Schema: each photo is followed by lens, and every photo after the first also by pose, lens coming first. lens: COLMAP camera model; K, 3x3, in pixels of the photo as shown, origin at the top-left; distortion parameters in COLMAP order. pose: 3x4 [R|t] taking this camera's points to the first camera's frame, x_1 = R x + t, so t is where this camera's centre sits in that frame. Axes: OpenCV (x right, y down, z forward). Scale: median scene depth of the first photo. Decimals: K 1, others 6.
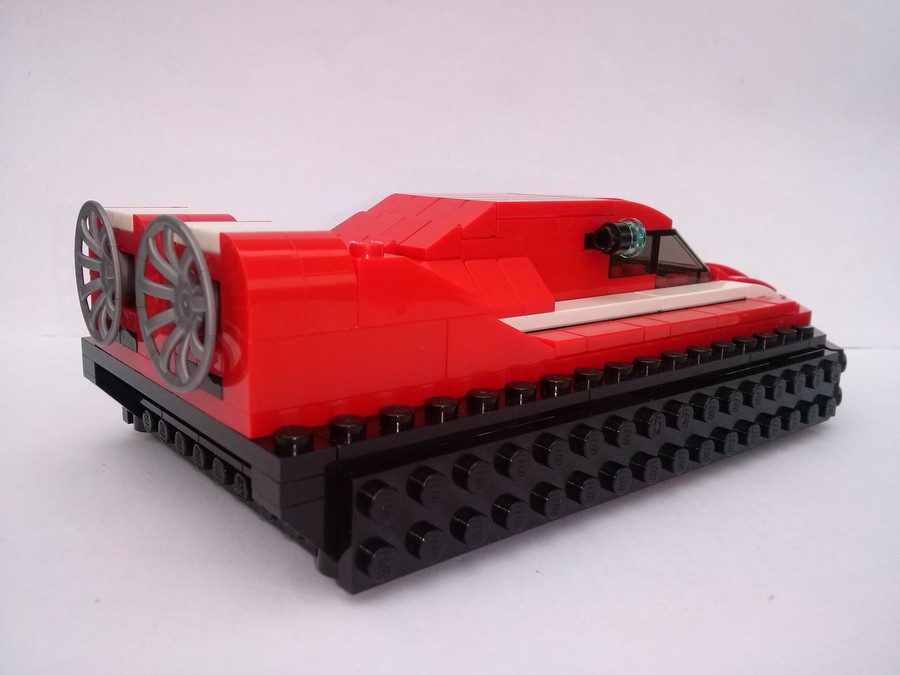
lens RADIAL K [[836.9, 0, 447.3], [0, 836.9, 336.8], [0, 0, 1]] dist [0.004712, -0.011203]
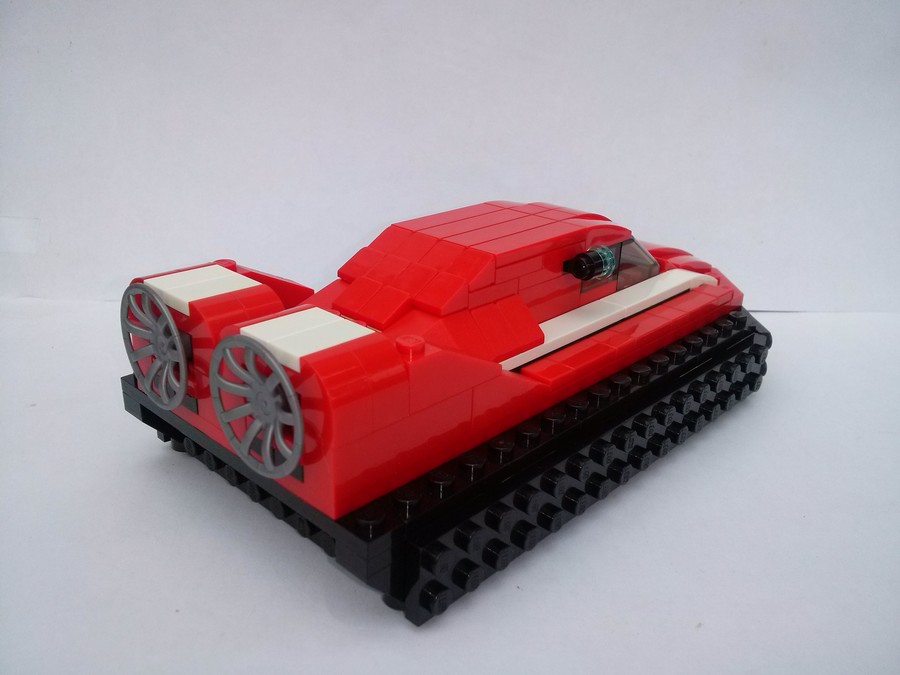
lens RADIAL K [[836.9, 0, 447.3], [0, 836.9, 336.8], [0, 0, 1]] dist [0.004712, -0.011203]
pose [[0.993183, -0.048234, 0.106113, -0.146662], [0.029585, 0.984866, 0.170772, -0.273432], [-0.112744, -0.166468, 0.979580, -0.148301]]
